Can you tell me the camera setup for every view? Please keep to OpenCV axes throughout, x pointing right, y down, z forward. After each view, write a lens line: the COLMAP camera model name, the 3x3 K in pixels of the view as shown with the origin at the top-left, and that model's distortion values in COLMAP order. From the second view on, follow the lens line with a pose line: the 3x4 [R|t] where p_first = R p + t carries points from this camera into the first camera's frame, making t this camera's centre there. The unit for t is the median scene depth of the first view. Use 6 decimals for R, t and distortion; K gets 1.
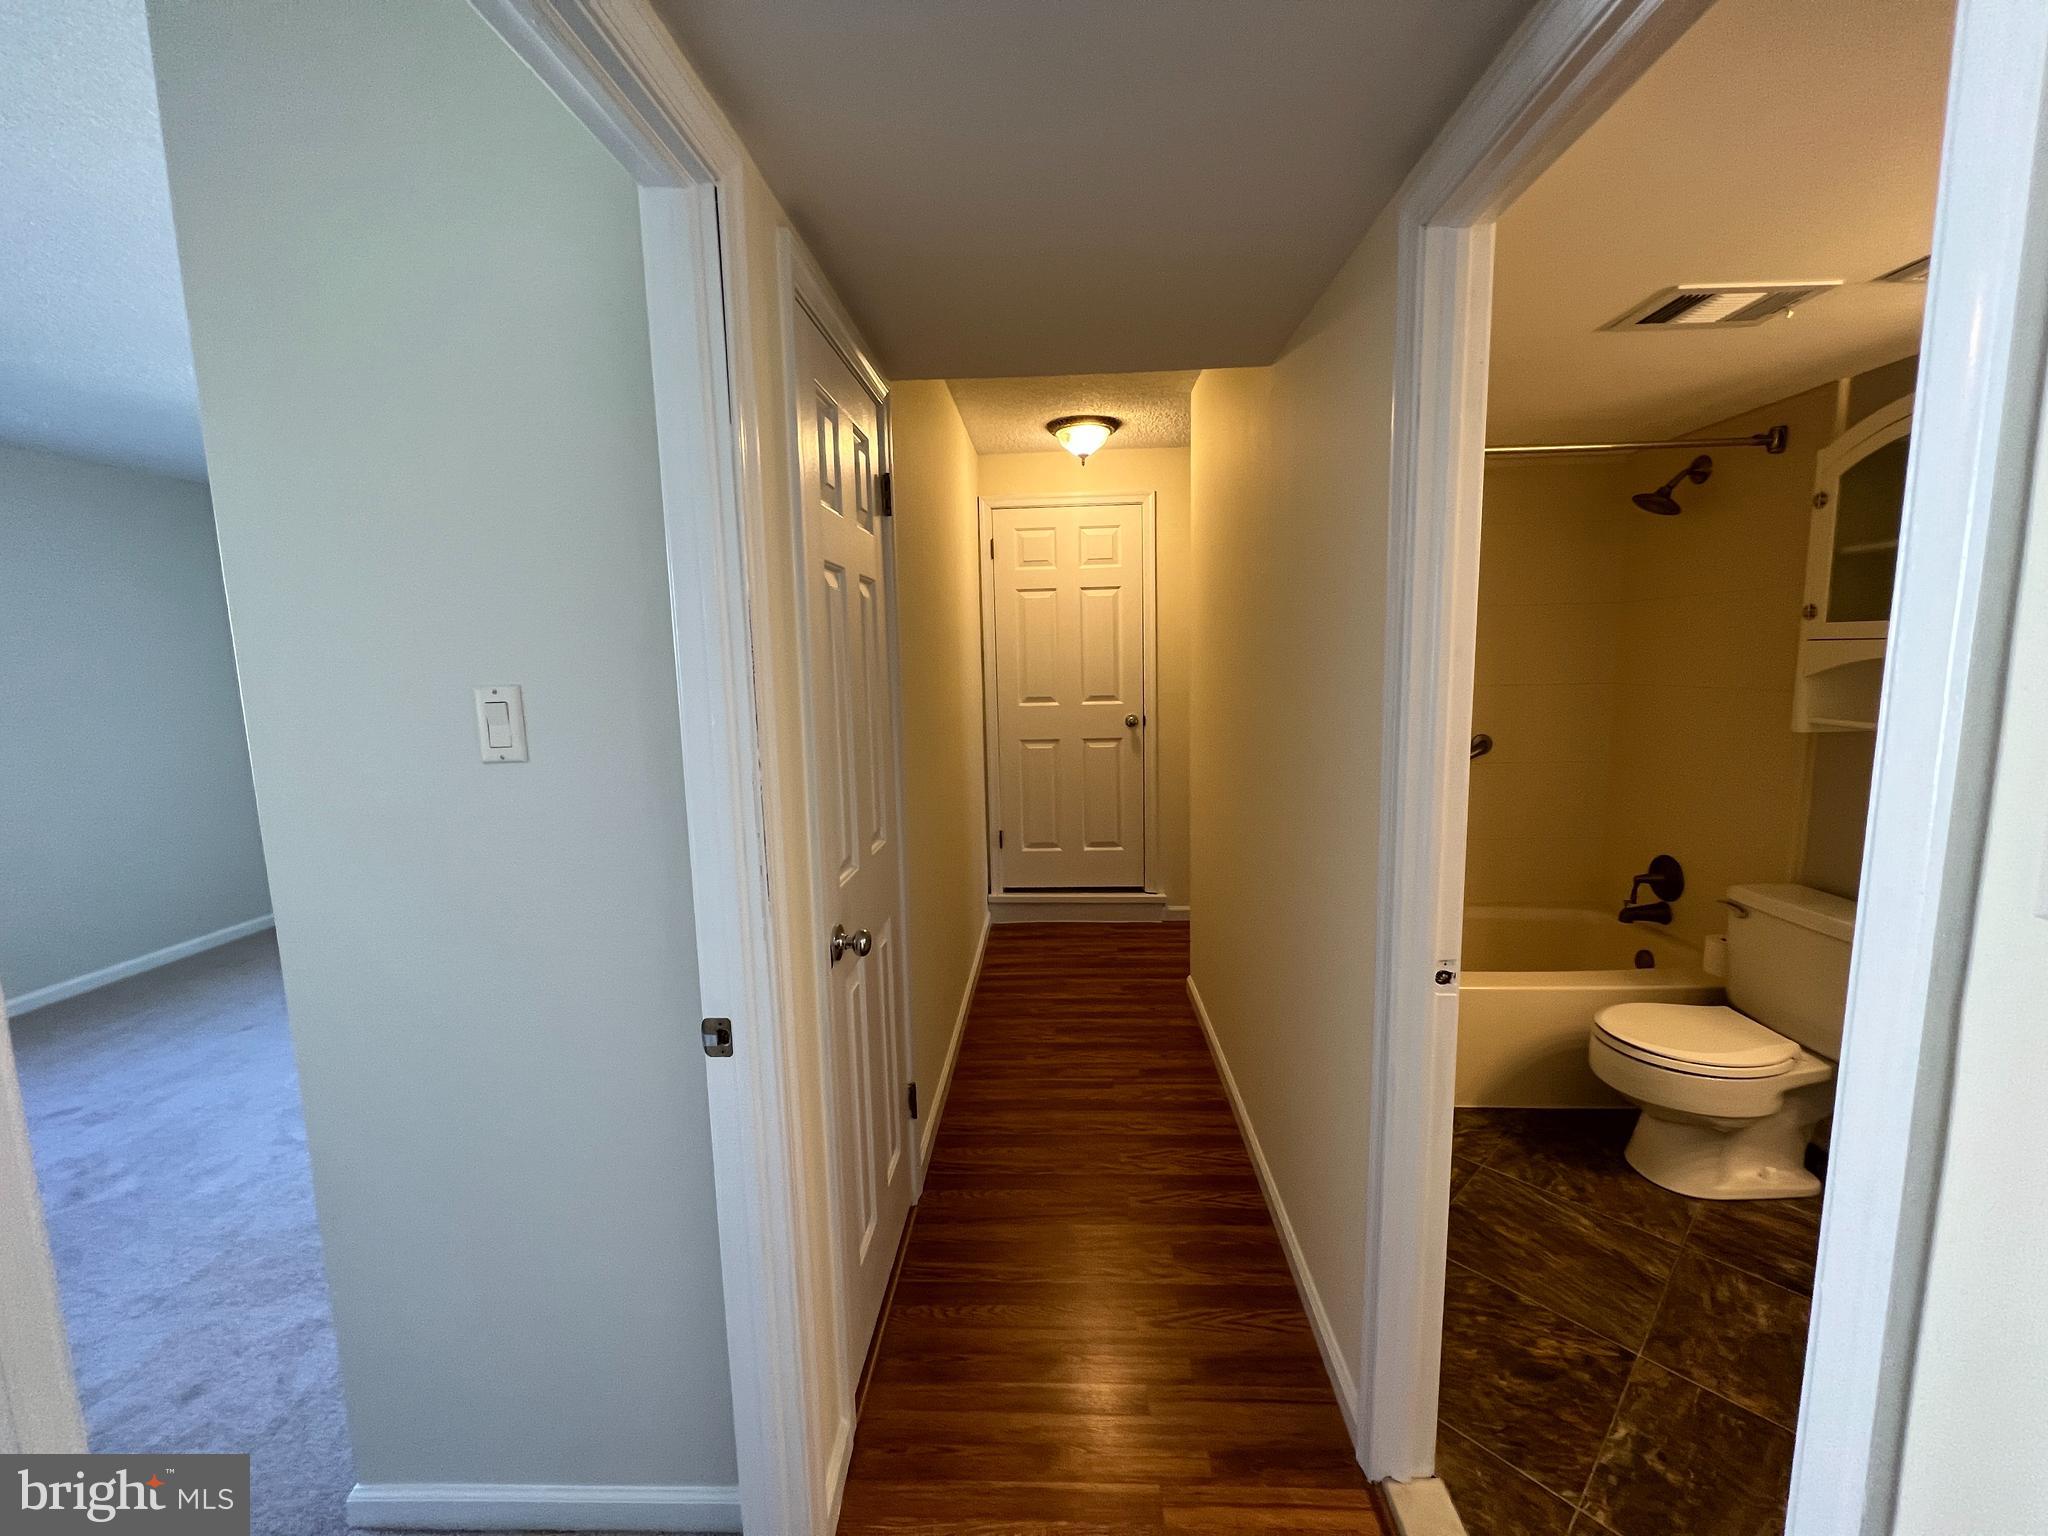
lens RADIAL K [[819.6, 0, 1016.2], [0, 819.6, 762.9], [0, 0, 1]] dist [-0.000415, -0.000187]
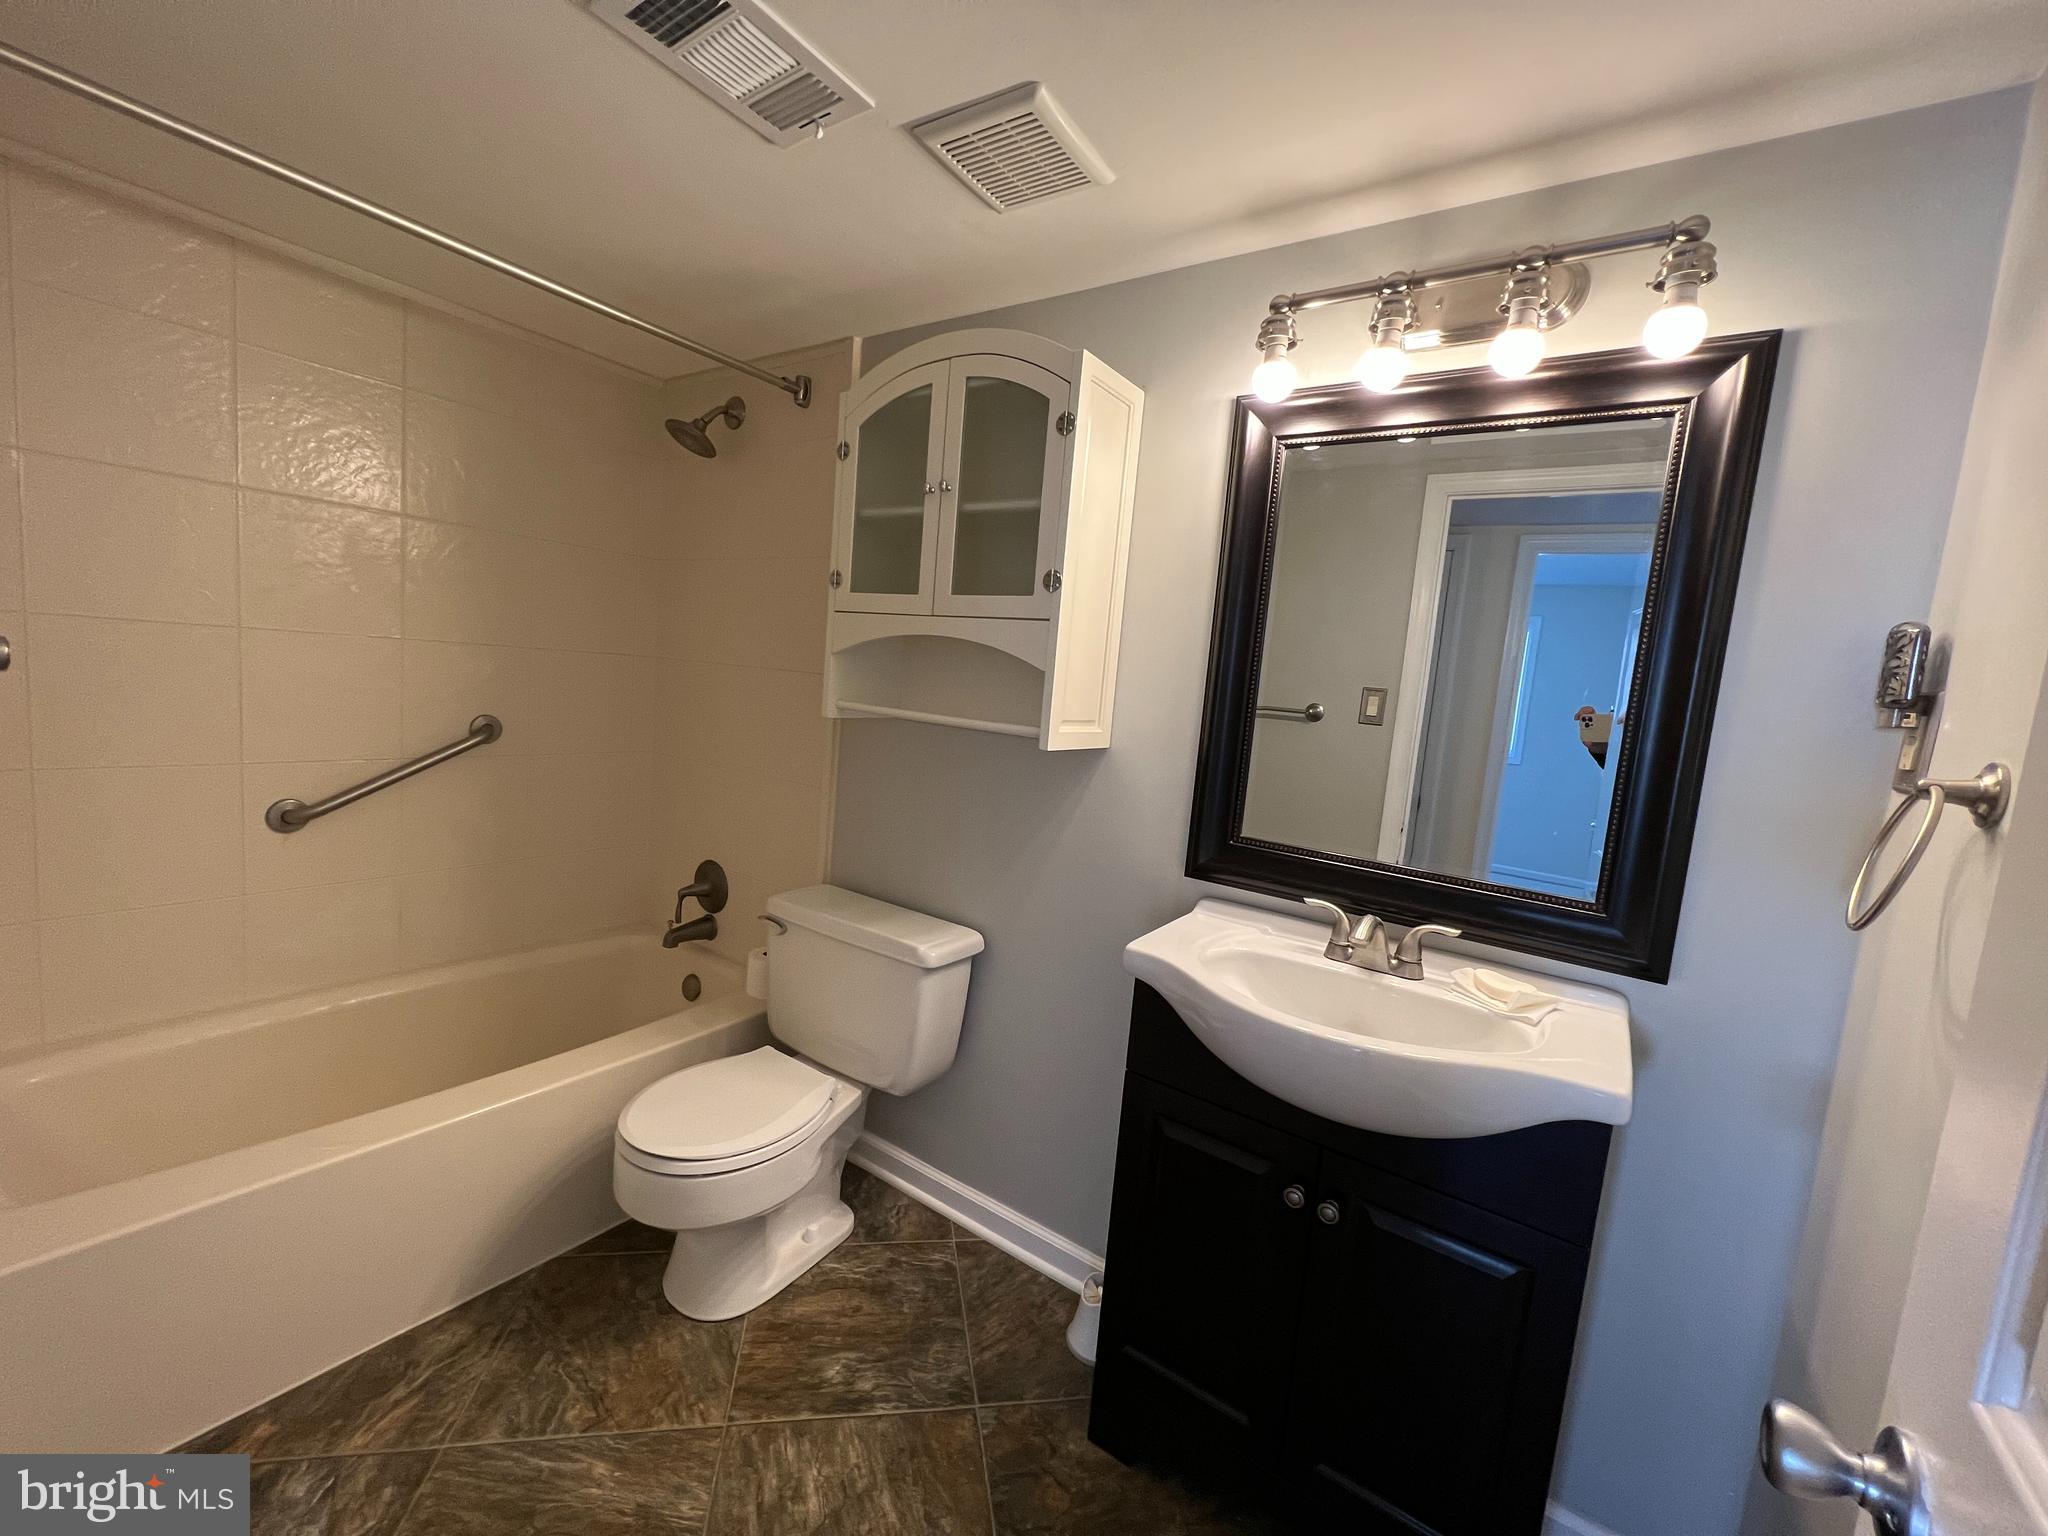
lens RADIAL K [[819.6, 0, 1020.7], [0, 819.6, 761.7], [0, 0, 1]] dist [-0.000415, -0.000187]
pose [[0.527613, -0.020010, 0.849249, 0.295948], [0.011688, 0.999799, 0.016296, -0.001699], [-0.849404, 0.001328, 0.527741, 0.336354]]
